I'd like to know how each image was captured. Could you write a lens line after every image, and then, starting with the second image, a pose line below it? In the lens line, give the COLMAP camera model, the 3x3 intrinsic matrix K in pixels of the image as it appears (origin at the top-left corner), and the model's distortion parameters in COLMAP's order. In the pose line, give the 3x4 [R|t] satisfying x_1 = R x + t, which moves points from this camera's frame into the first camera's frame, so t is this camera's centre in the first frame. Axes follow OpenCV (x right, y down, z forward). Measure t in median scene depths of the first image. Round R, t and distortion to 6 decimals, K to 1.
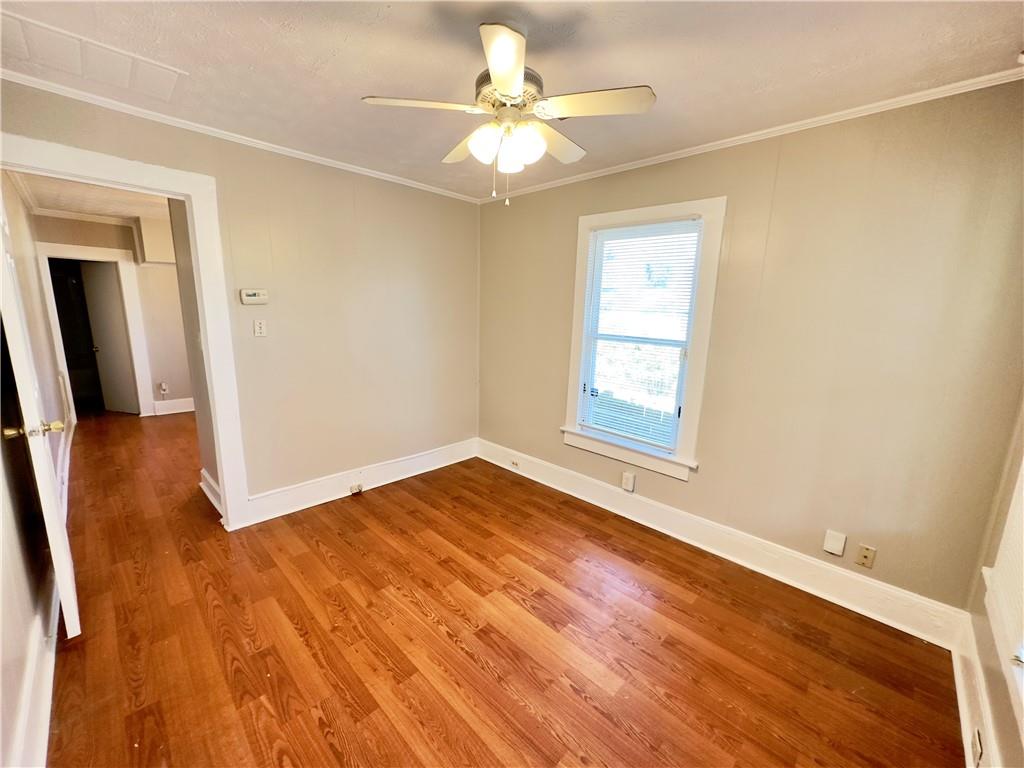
lens RADIAL K [[408.9, 0, 512.8], [0, 408.9, 384.2], [0, 0, 1]] dist [-0.000342, -0.000565]
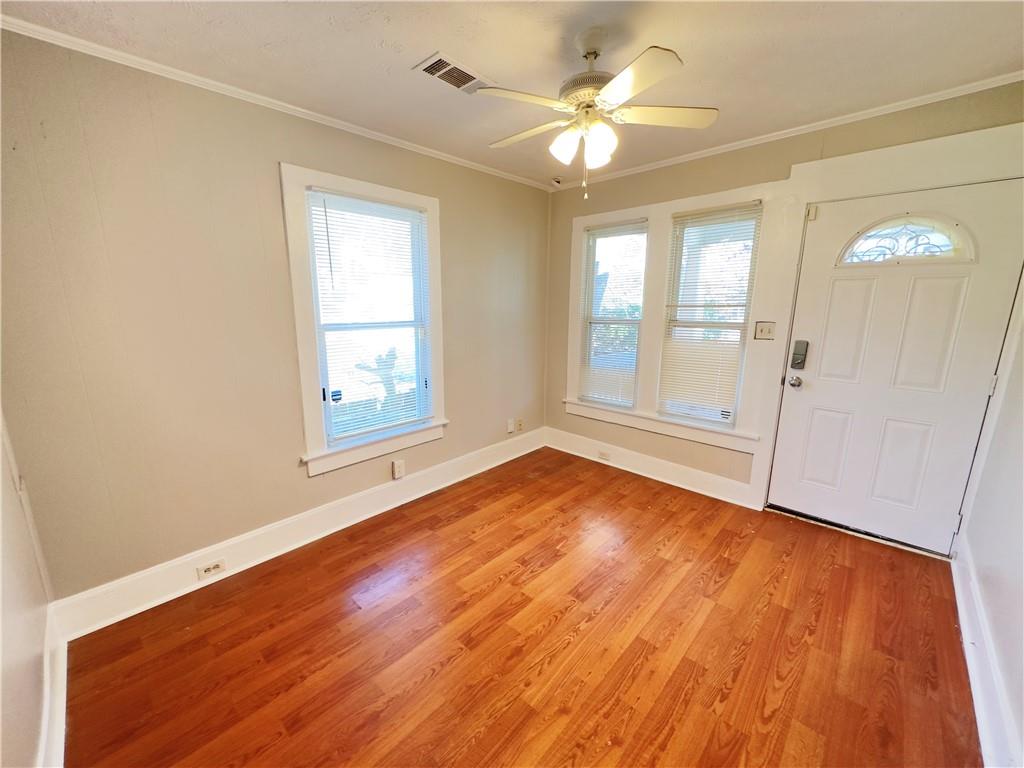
lens RADIAL K [[408.9, 0, 514.2], [0, 408.9, 382.4], [0, 0, 1]] dist [-0.000342, -0.000565]
pose [[-0.019463, -0.228693, 0.973304, -0.887670], [0.183310, 0.956170, 0.228333, -0.188565], [-0.982862, 0.182861, 0.023312, 0.933554]]
